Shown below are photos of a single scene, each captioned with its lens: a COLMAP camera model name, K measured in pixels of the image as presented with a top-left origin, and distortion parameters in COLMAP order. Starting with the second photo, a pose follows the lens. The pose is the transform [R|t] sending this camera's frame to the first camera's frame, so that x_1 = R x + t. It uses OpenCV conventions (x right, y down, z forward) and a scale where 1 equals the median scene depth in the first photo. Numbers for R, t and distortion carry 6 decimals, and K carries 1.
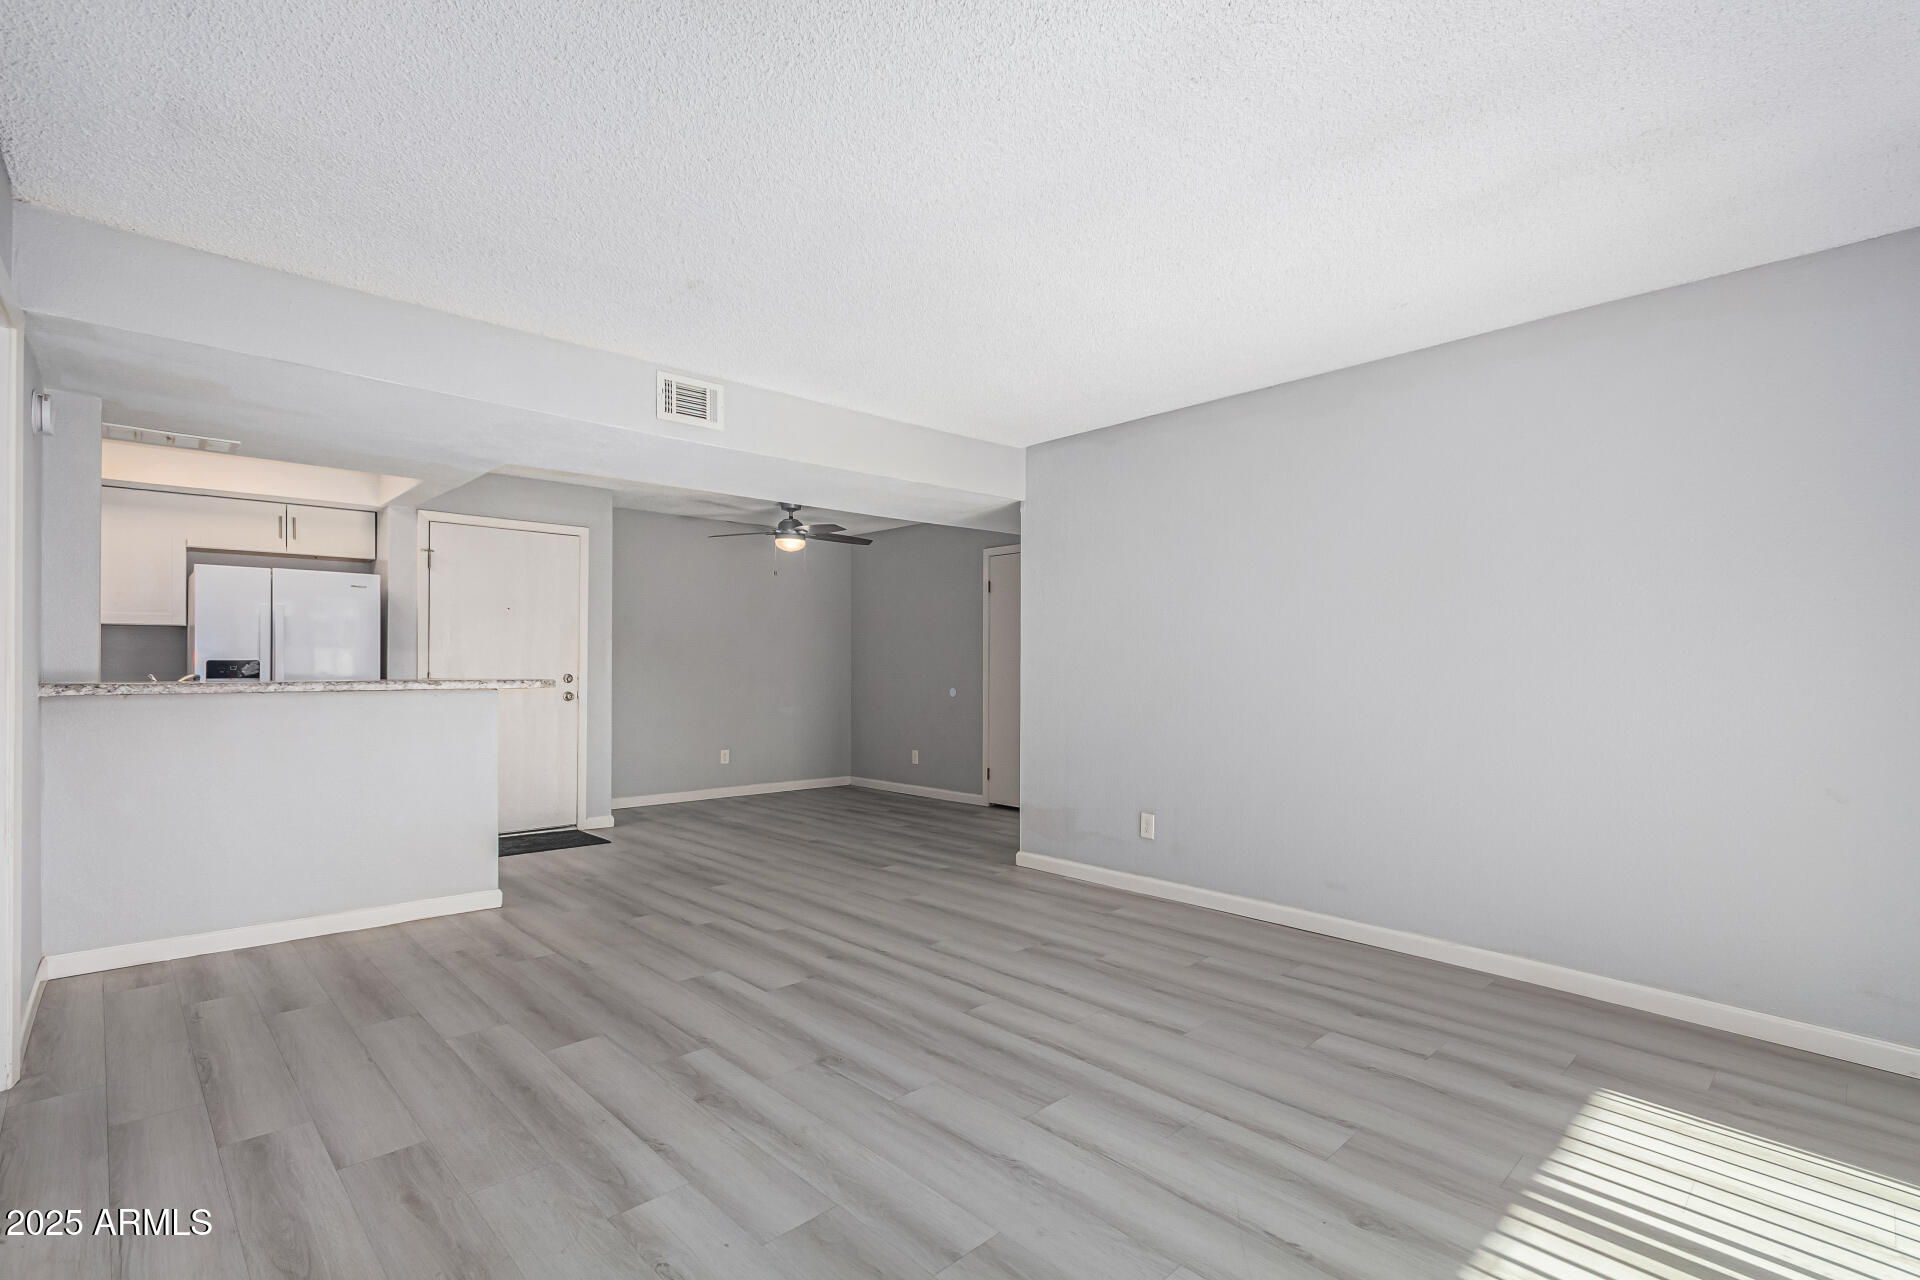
lens RADIAL K [[895.5, 0, 964.7], [0, 895.5, 658.9], [0, 0, 1]] dist [0.008764, -0.000378]
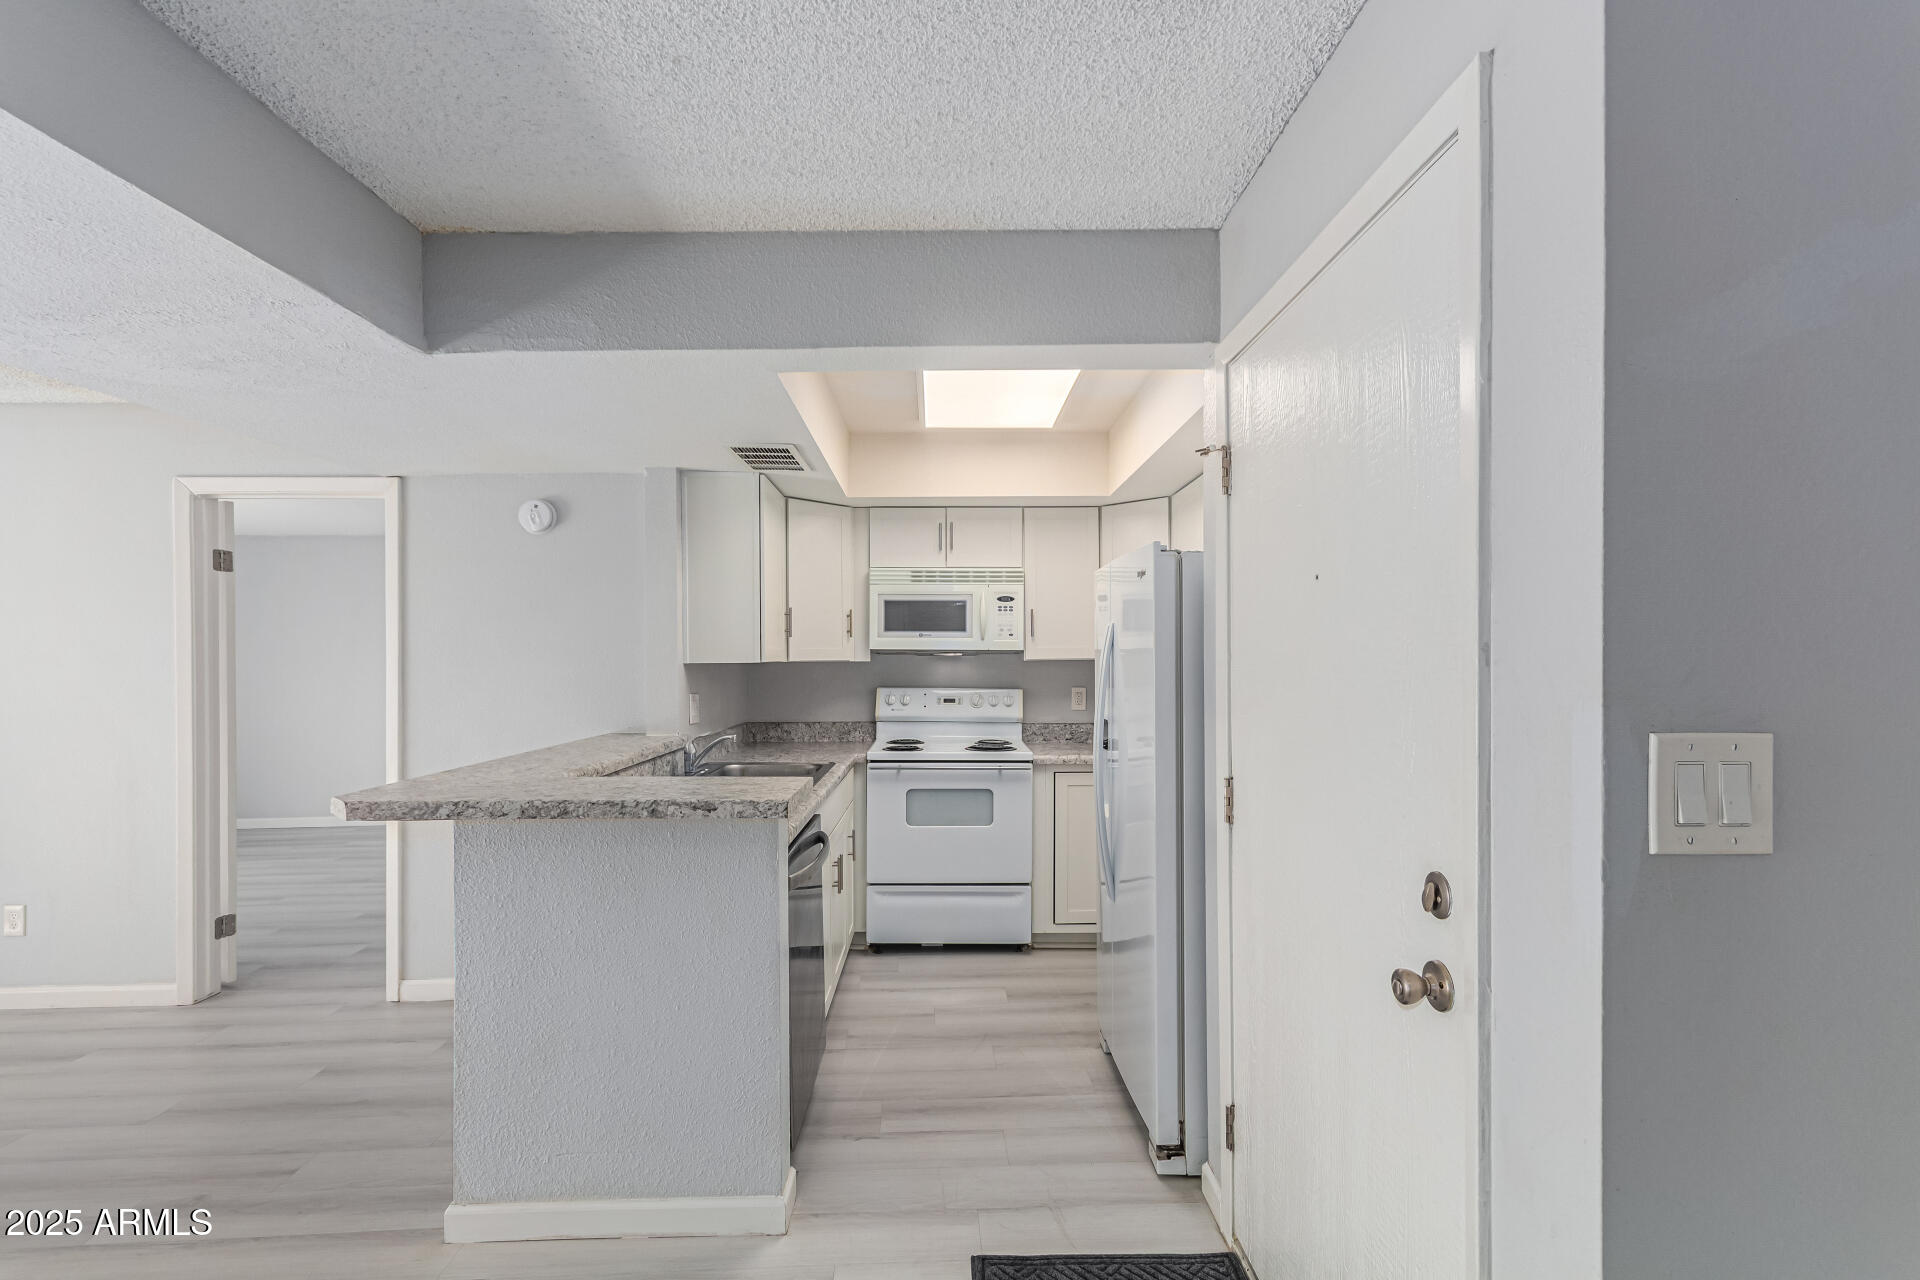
lens RADIAL K [[883.8, 0, 962.9], [0, 883.8, 662.6], [0, 0, 1]] dist [0.007610, -0.000189]
pose [[-0.658895, 0.007328, -0.752199, -0.370481], [0.010132, 0.999948, 0.000867, -0.049339], [0.752166, -0.007049, -0.658935, 1.712789]]
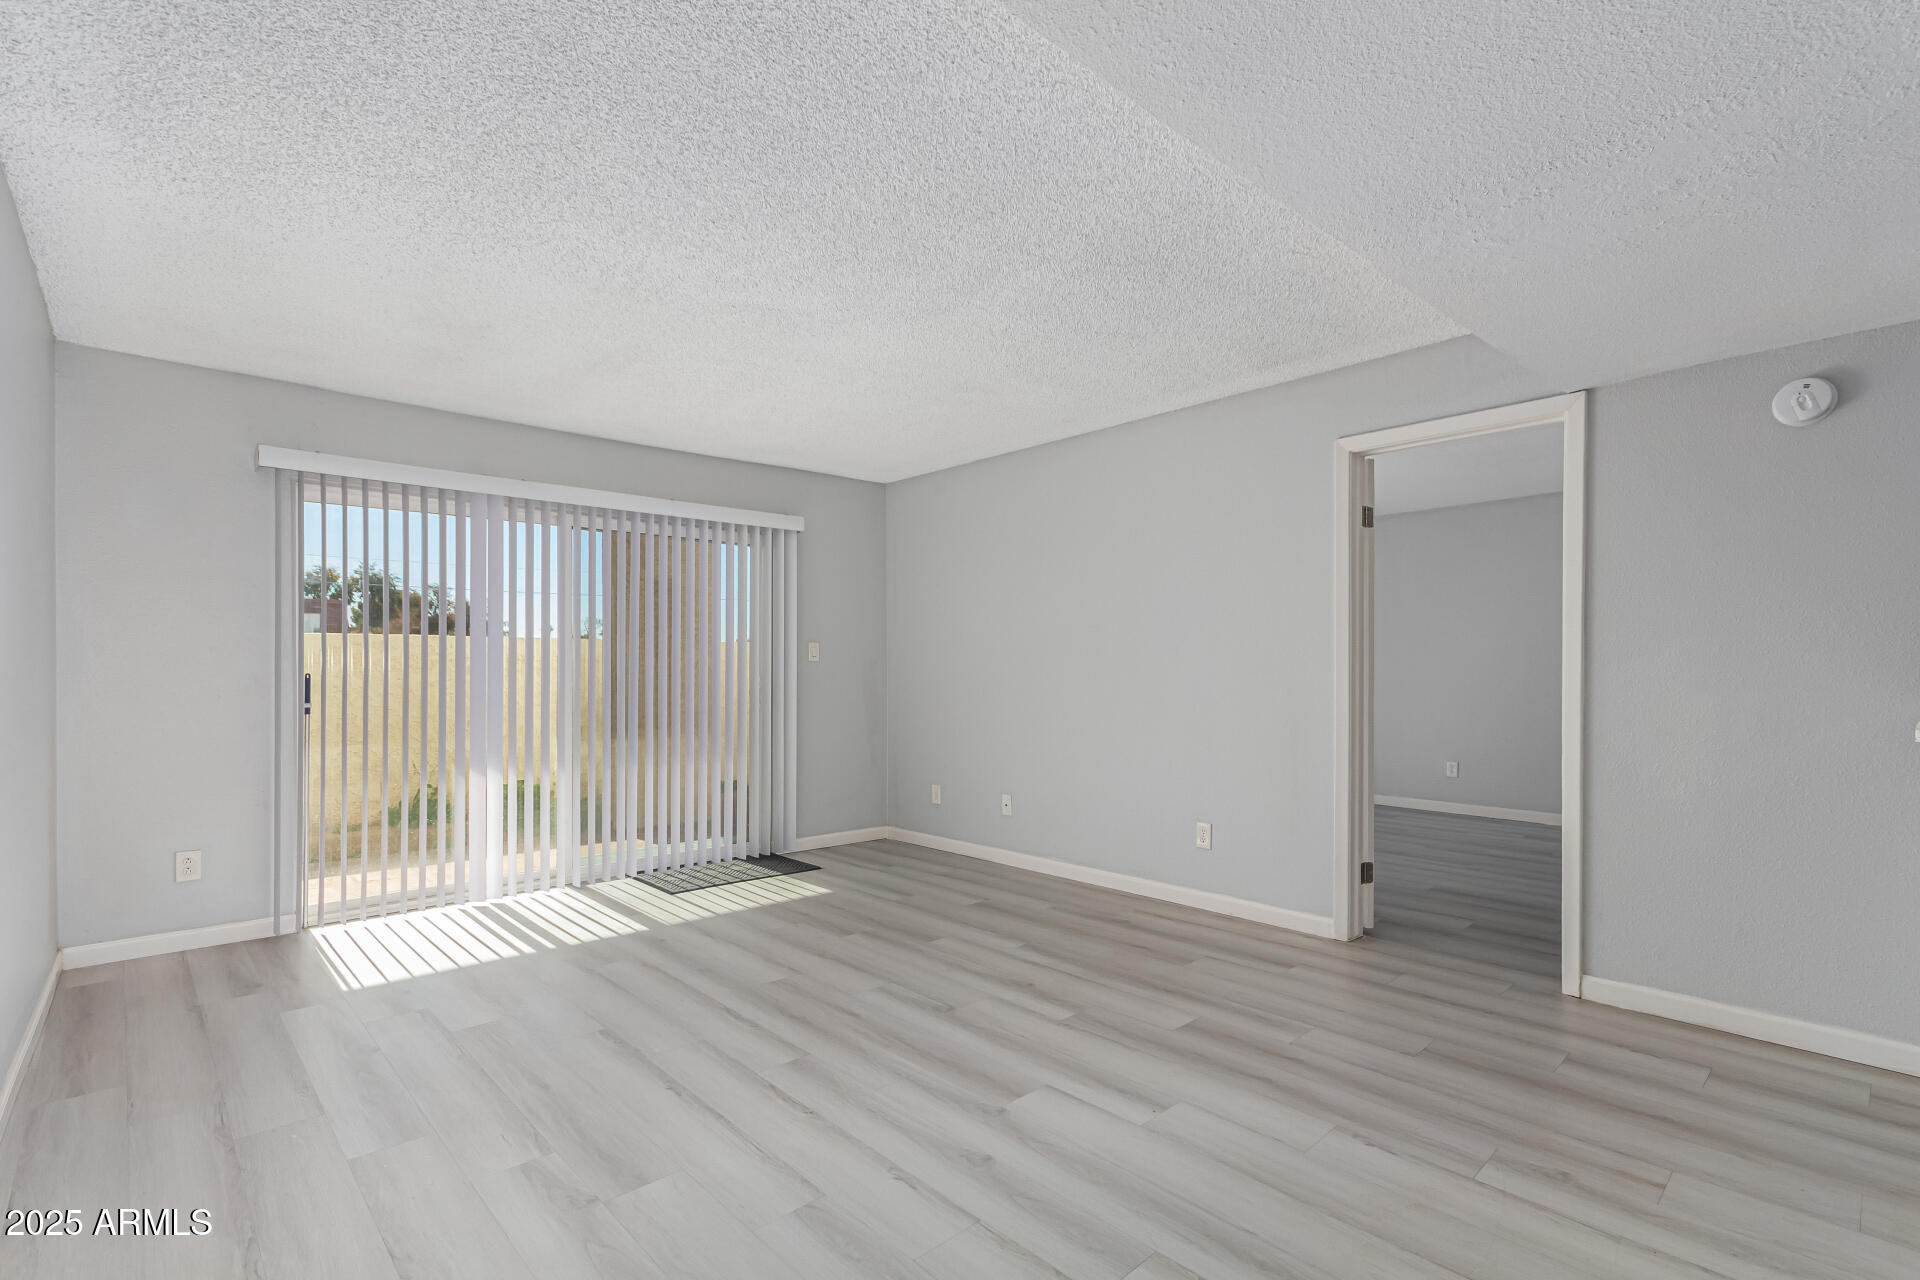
lens RADIAL K [[883.8, 0, 962.9], [0, 883.8, 662.6], [0, 0, 1]] dist [0.007610, -0.000189]
pose [[-0.999898, -0.003221, 0.013943, -0.129606], [-0.003406, 0.999906, -0.013256, 0.009901], [-0.013899, -0.013302, -0.999815, 1.467467]]
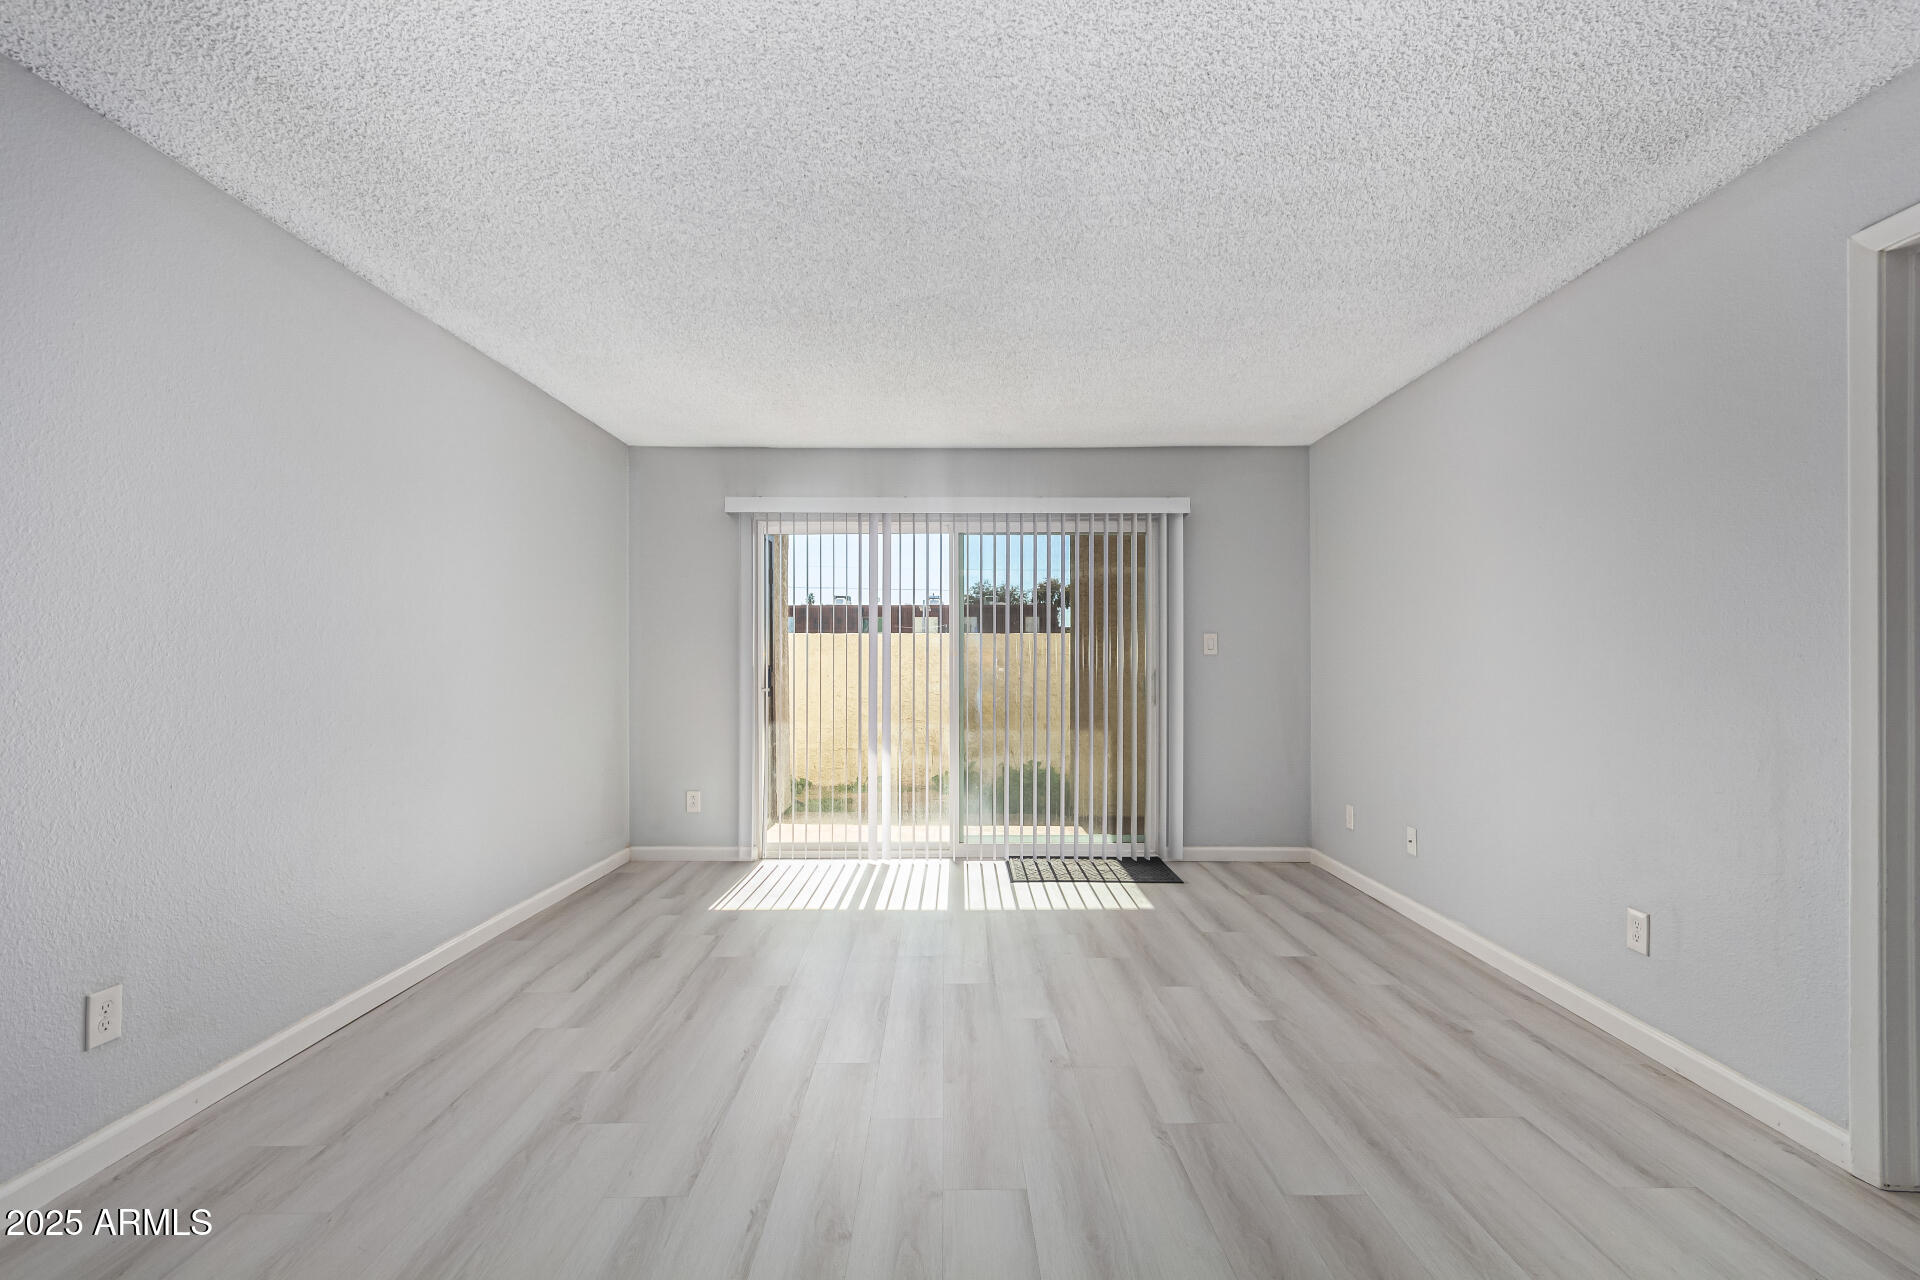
lens RADIAL K [[873.6, 0, 964.6], [0, 873.6, 652.6], [0, 0, 1]] dist [0.007231, 0.000414]
pose [[-0.733301, 0.003675, 0.679894, -0.498162], [-0.006921, 0.999893, -0.012868, 0.005426], [-0.679869, -0.014142, -0.733197, 1.218527]]
